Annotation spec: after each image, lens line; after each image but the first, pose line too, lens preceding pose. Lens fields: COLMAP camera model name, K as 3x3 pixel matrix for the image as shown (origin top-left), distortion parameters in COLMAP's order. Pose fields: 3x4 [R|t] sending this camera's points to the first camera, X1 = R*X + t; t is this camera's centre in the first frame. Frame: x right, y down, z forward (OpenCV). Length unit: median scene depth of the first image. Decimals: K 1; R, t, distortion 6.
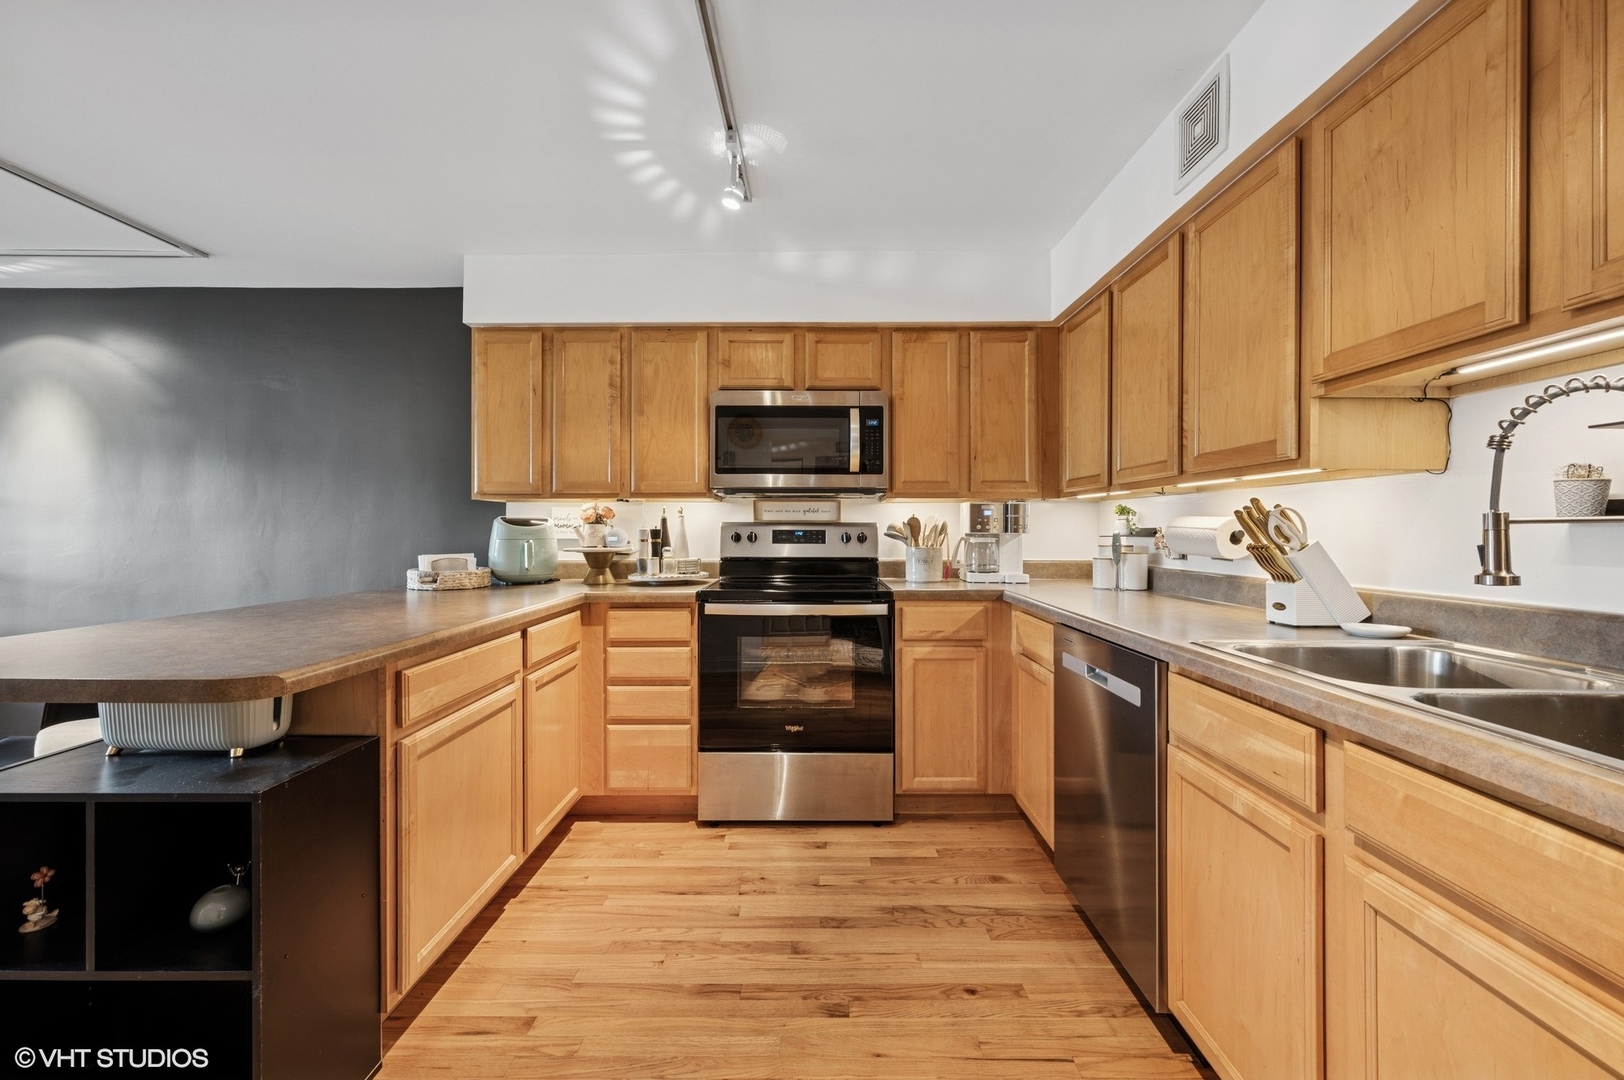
lens RADIAL K [[645.9, 0, 781.0], [0, 645.9, 527.6], [0, 0, 1]] dist [-0.001353, 0.000871]
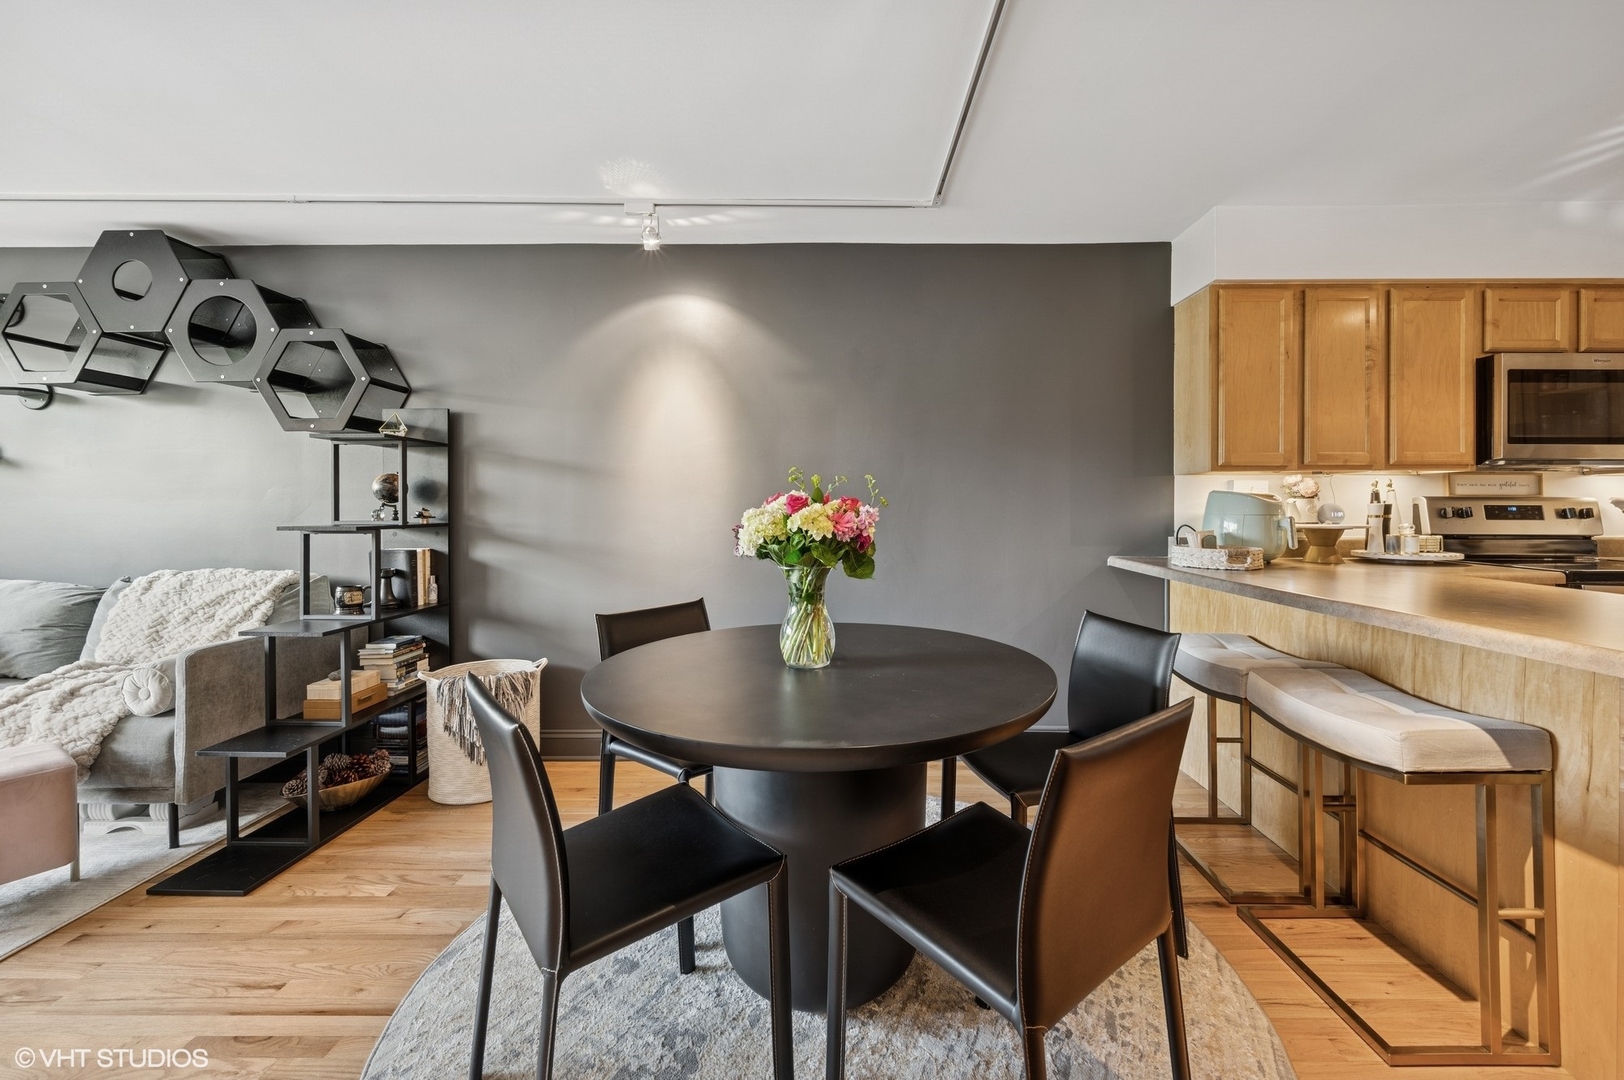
lens RADIAL K [[645.9, 0, 813.6], [0, 645.9, 510.6], [0, 0, 1]] dist [-0.001353, 0.000871]
pose [[0.999995, 0.001276, -0.002848, -1.047368], [-0.001244, 0.999934, 0.011456, 0.002463], [0.002862, -0.011452, 0.999930, 0.073216]]
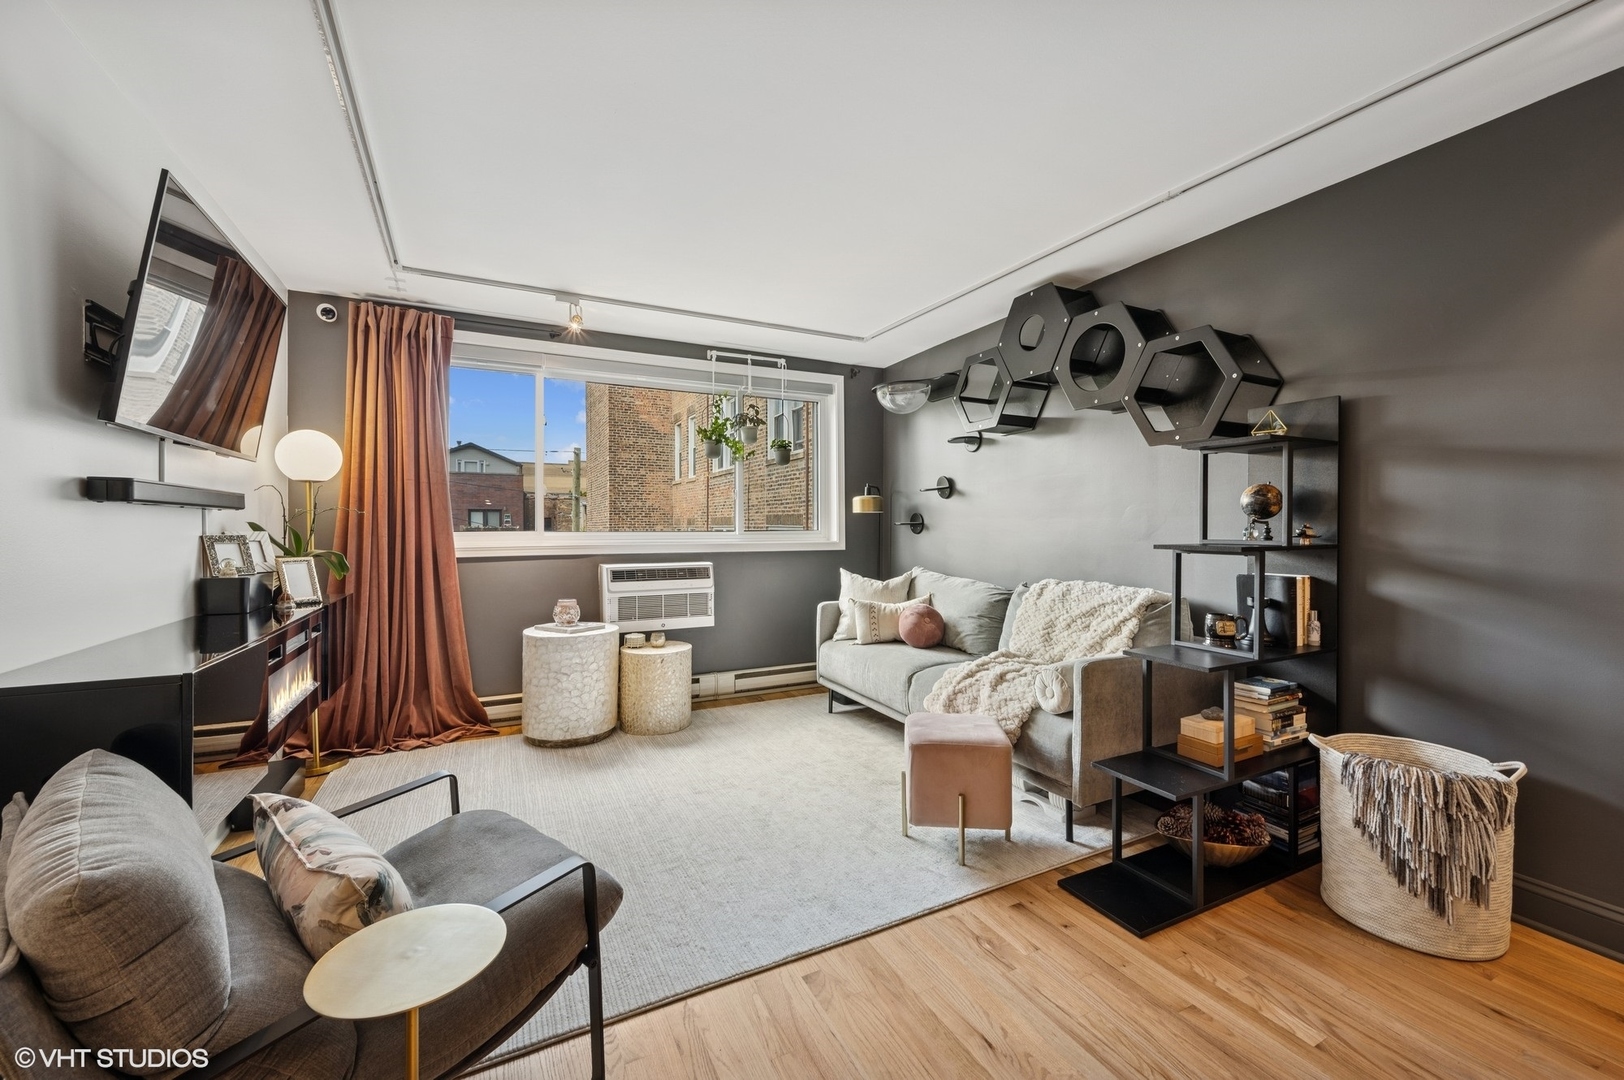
lens RADIAL K [[645.9, 0, 811.6], [0, 645.9, 529.5], [0, 0, 1]] dist [-0.001353, 0.000871]
pose [[0.455375, 0.006224, -0.890278, -1.248873], [0.005697, 0.999935, 0.009905, 0.005079], [0.890282, -0.009583, 0.455310, 0.180181]]
